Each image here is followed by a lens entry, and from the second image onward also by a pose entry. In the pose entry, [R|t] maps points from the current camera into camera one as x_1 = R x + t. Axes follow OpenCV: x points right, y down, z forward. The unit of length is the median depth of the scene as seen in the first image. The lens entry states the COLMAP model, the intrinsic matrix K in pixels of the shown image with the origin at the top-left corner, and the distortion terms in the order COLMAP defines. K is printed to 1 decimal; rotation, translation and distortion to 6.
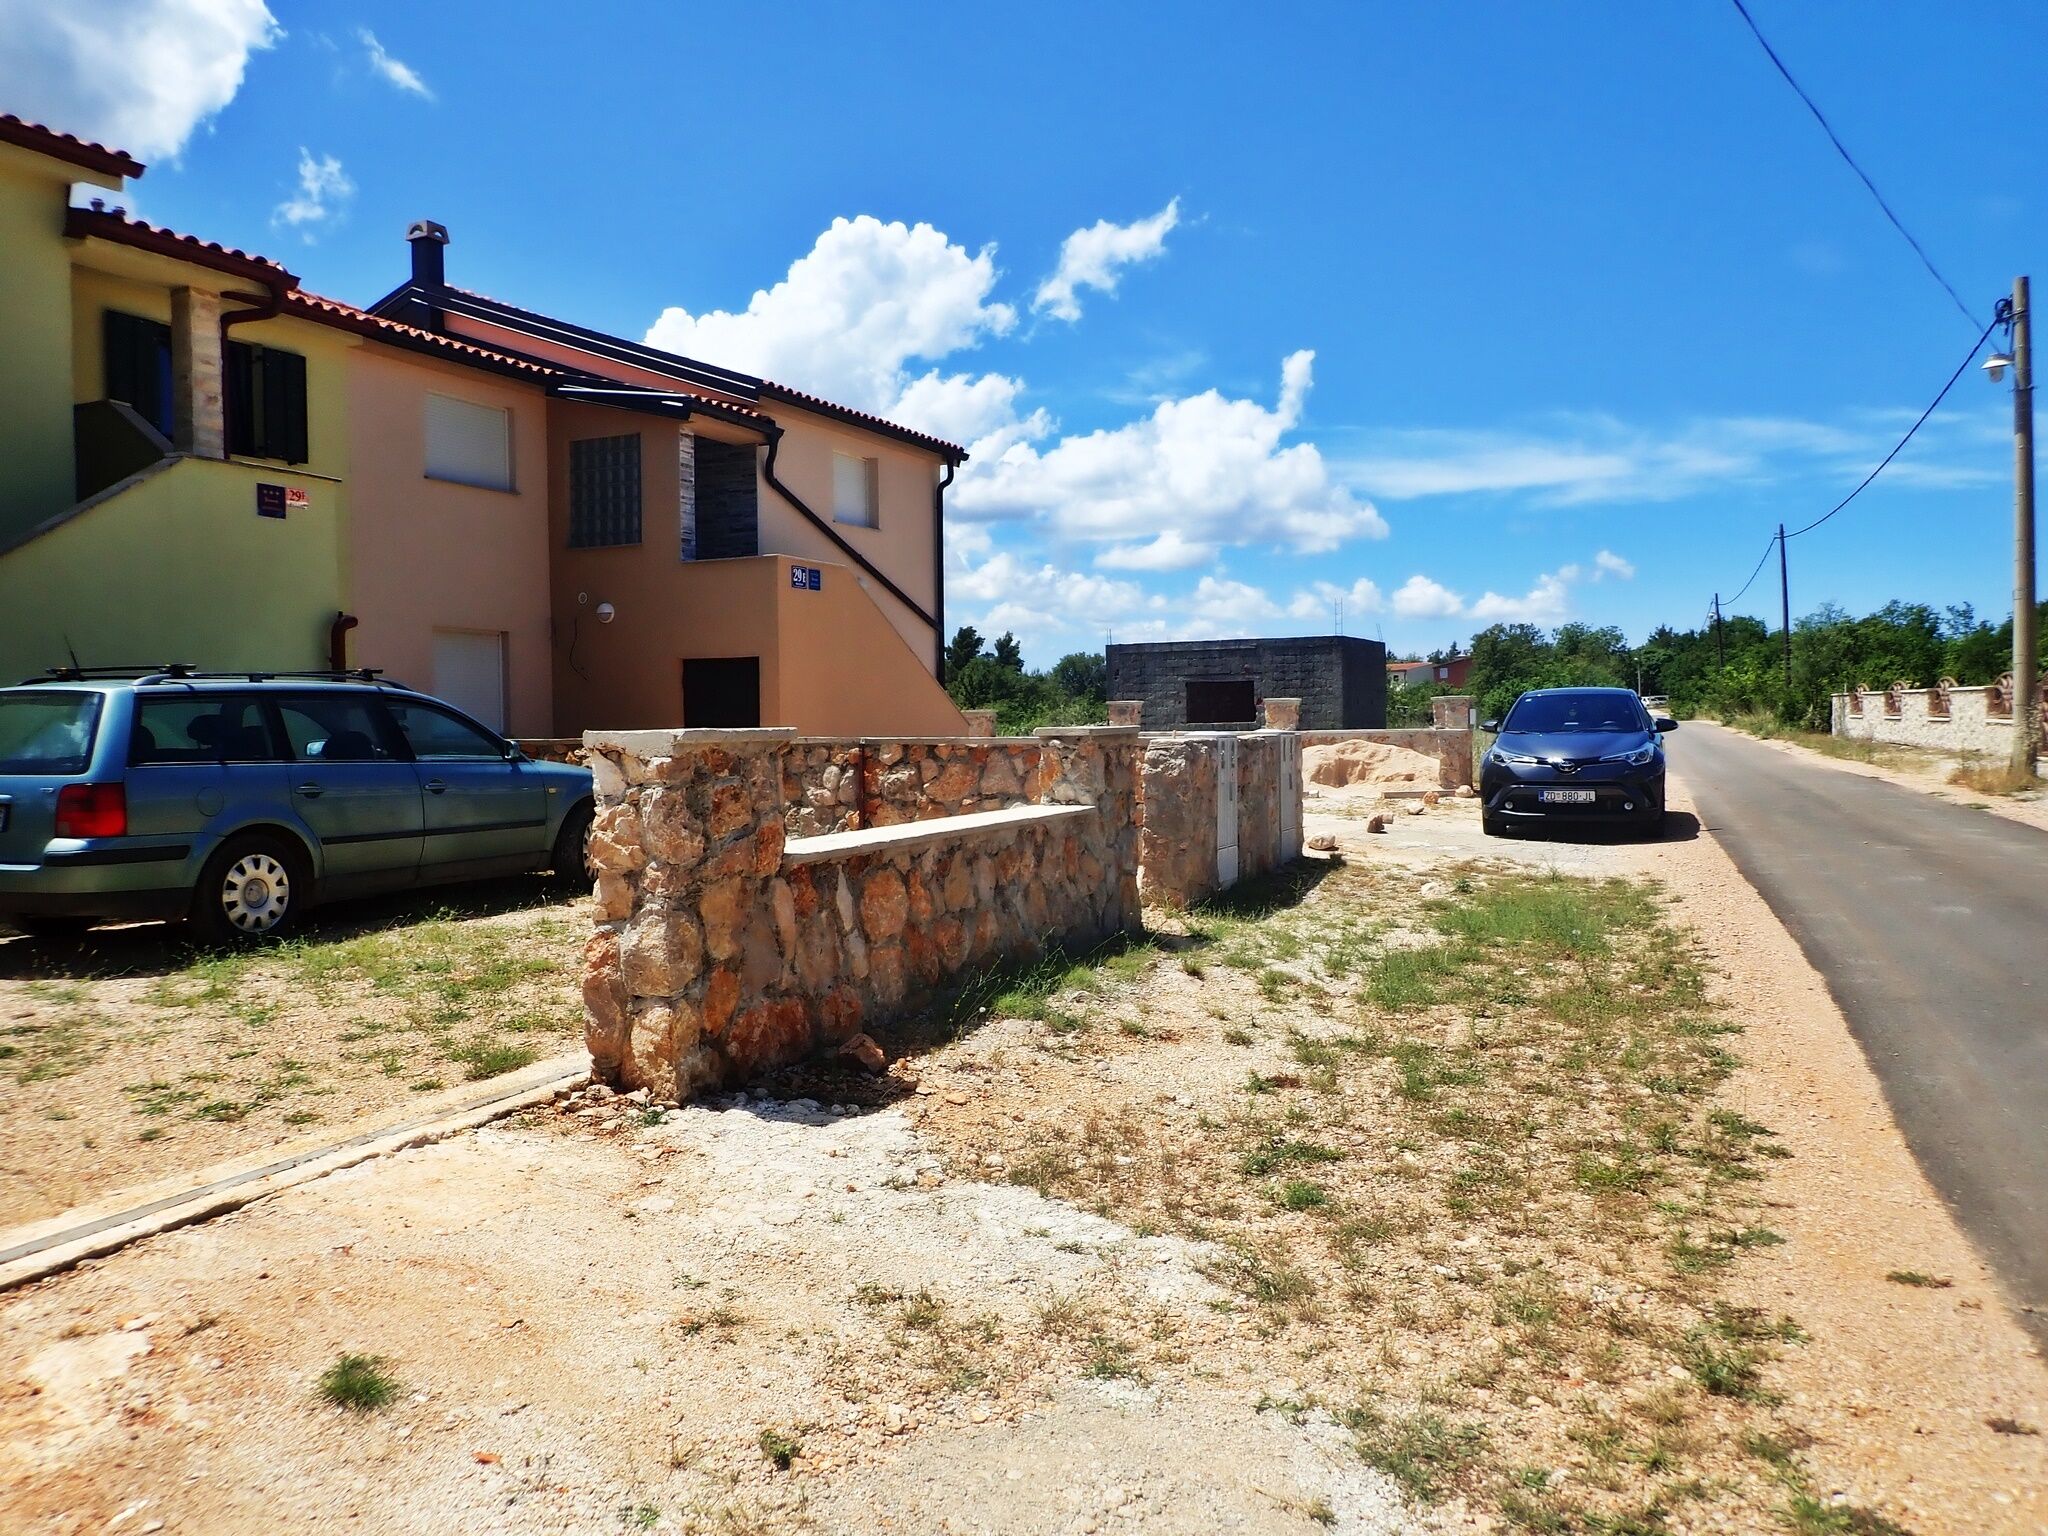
lens RADIAL K [[1526.5, 0, 1033.5], [0, 1526.5, 770.3], [0, 0, 1]] dist [-0.012863, 0.000111]
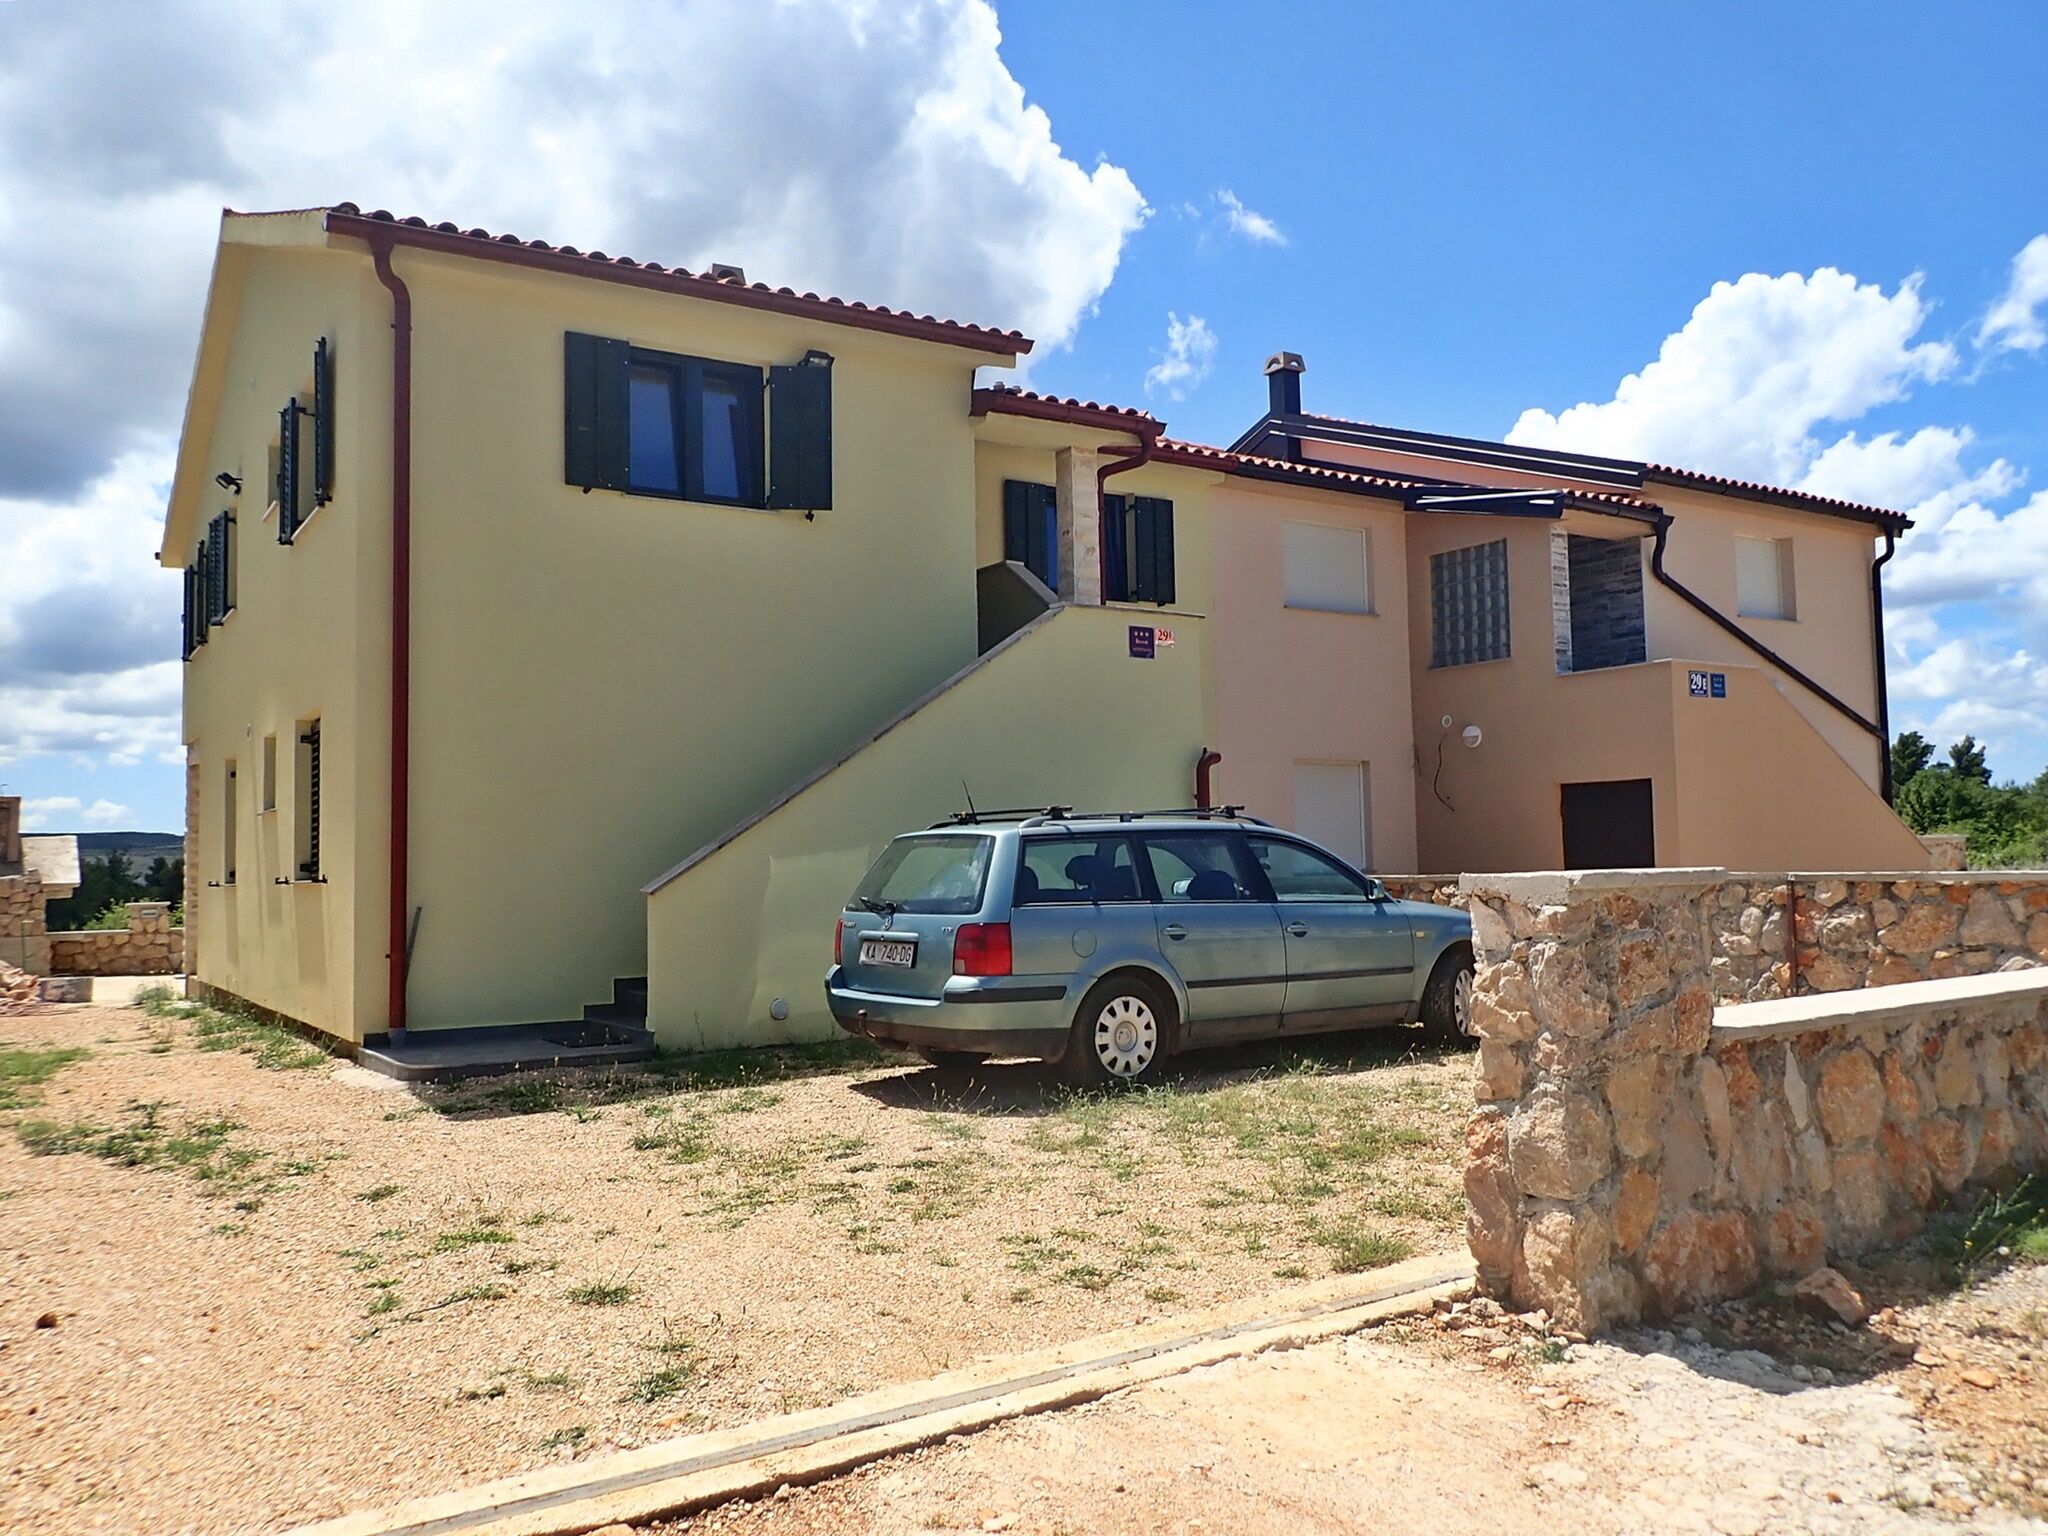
lens RADIAL K [[1526.5, 0, 1033.5], [0, 1526.5, 770.3], [0, 0, 1]] dist [-0.012863, 0.000111]
pose [[0.855145, -0.037055, -0.517064, -0.047032], [-0.004564, 0.996865, -0.078988, -0.013241], [0.518370, 0.069906, 0.852295, 0.120098]]
